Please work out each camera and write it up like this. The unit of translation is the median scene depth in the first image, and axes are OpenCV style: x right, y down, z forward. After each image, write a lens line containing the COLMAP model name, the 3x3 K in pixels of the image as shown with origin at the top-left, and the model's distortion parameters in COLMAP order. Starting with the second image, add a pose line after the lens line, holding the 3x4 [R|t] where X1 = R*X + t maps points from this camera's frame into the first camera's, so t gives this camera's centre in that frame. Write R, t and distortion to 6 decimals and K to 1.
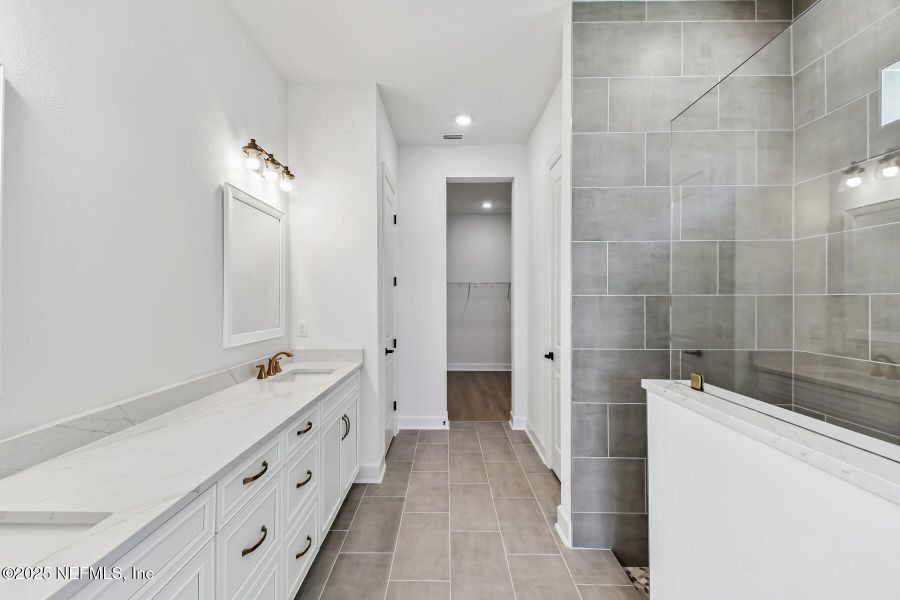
lens RADIAL K [[400.2, 0, 435.3], [0, 400.2, 301.2], [0, 0, 1]] dist [0.037956, -0.021133]
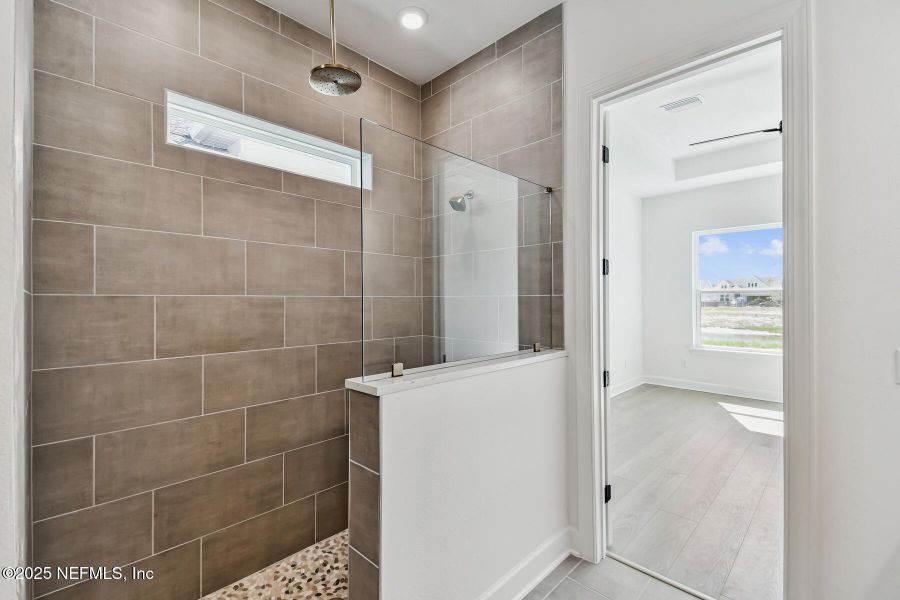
lens RADIAL K [[400.2, 0, 435.3], [0, 400.2, 301.2], [0, 0, 1]] dist [0.037956, -0.021133]
pose [[-0.723103, -0.000333, 0.690740, -0.179205], [0.006359, 0.999954, 0.007140, -0.005675], [-0.690711, 0.009555, -0.723068, 1.279533]]
